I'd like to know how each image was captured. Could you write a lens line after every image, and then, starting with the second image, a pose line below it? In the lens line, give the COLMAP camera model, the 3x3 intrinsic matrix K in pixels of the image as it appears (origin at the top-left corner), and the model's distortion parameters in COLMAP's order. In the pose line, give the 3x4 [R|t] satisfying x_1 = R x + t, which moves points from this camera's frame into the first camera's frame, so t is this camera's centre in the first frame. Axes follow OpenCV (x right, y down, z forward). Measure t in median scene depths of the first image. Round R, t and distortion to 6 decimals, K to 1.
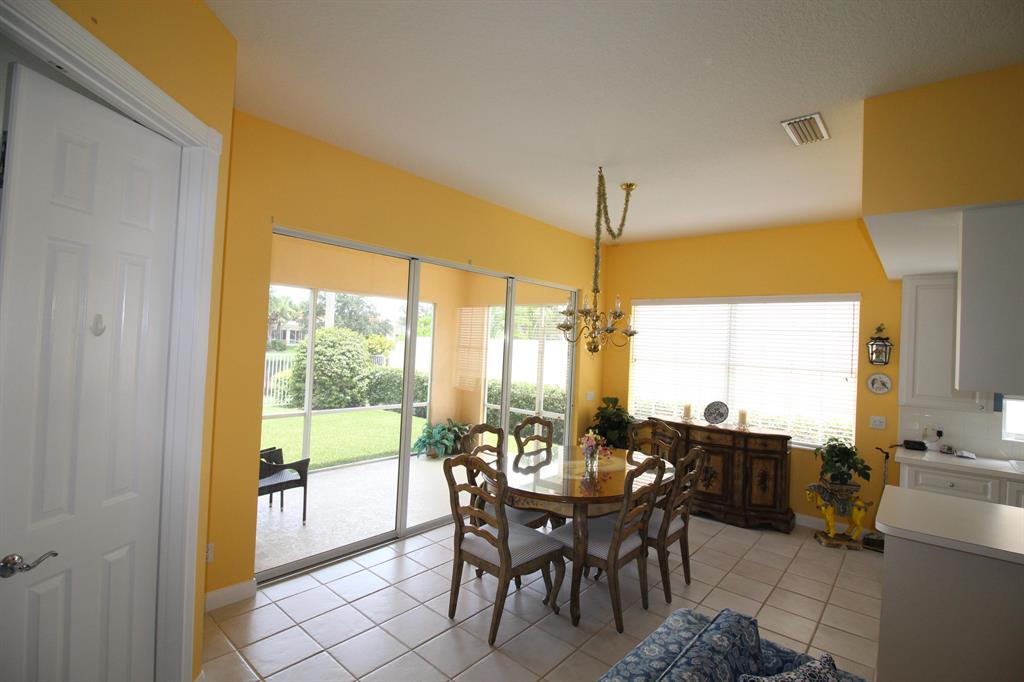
lens RADIAL K [[477.3, 0, 512.0], [0, 477.3, 341.0], [0, 0, 1]] dist [0.000098, -0.000040]
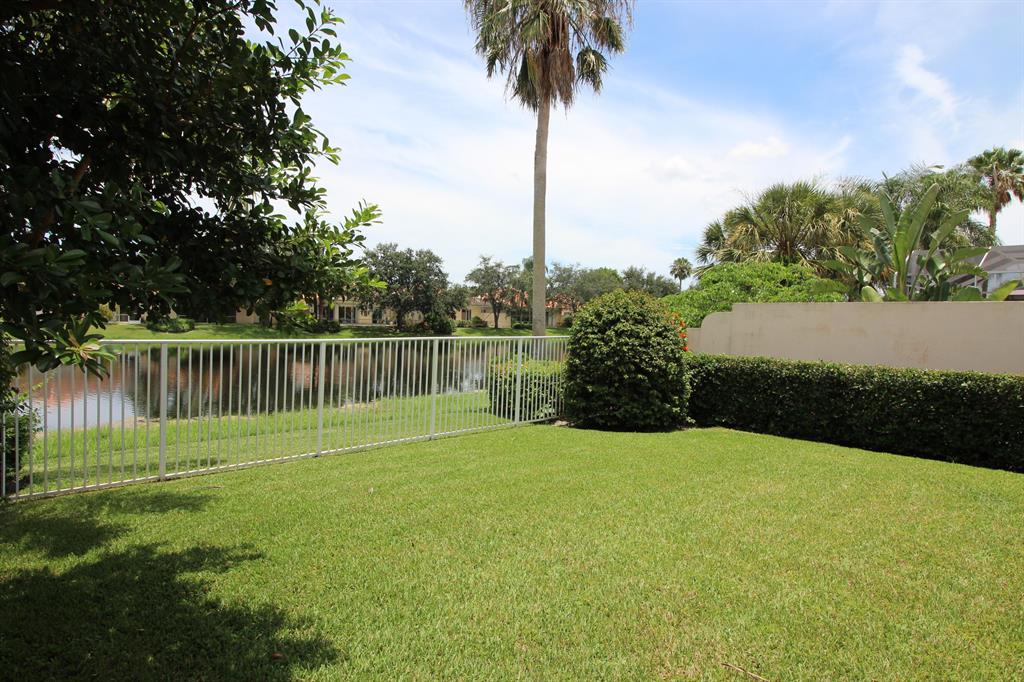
lens RADIAL K [[584.2, 0, 518.2], [0, 584.2, 334.4], [0, 0, 1]] dist [-0.004790, 0.000029]
pose [[0.997119, -0.018435, -0.073584, -0.475483], [0.020659, 0.999349, 0.029575, 0.002341], [0.072991, -0.031009, 0.996850, 0.275527]]
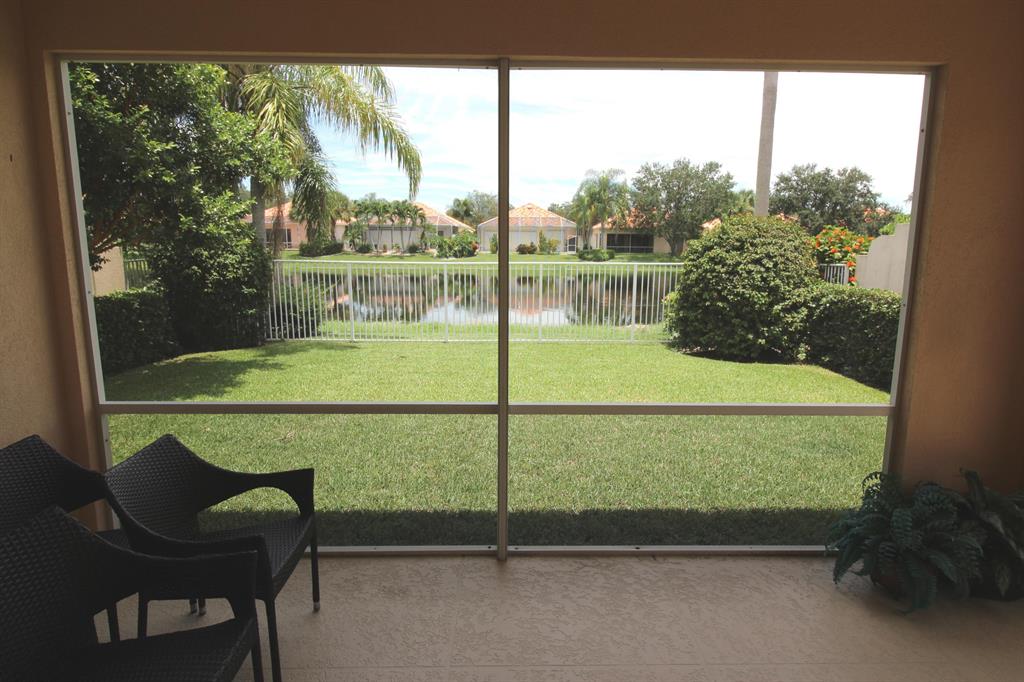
lens RADIAL K [[584.2, 0, 518.2], [0, 584.2, 334.4], [0, 0, 1]] dist [-0.004790, 0.000029]
pose [[0.672972, 0.077867, -0.735558, -0.037240], [0.026548, 0.991260, 0.129225, 0.016102], [0.739191, -0.106492, 0.665023, 0.339302]]
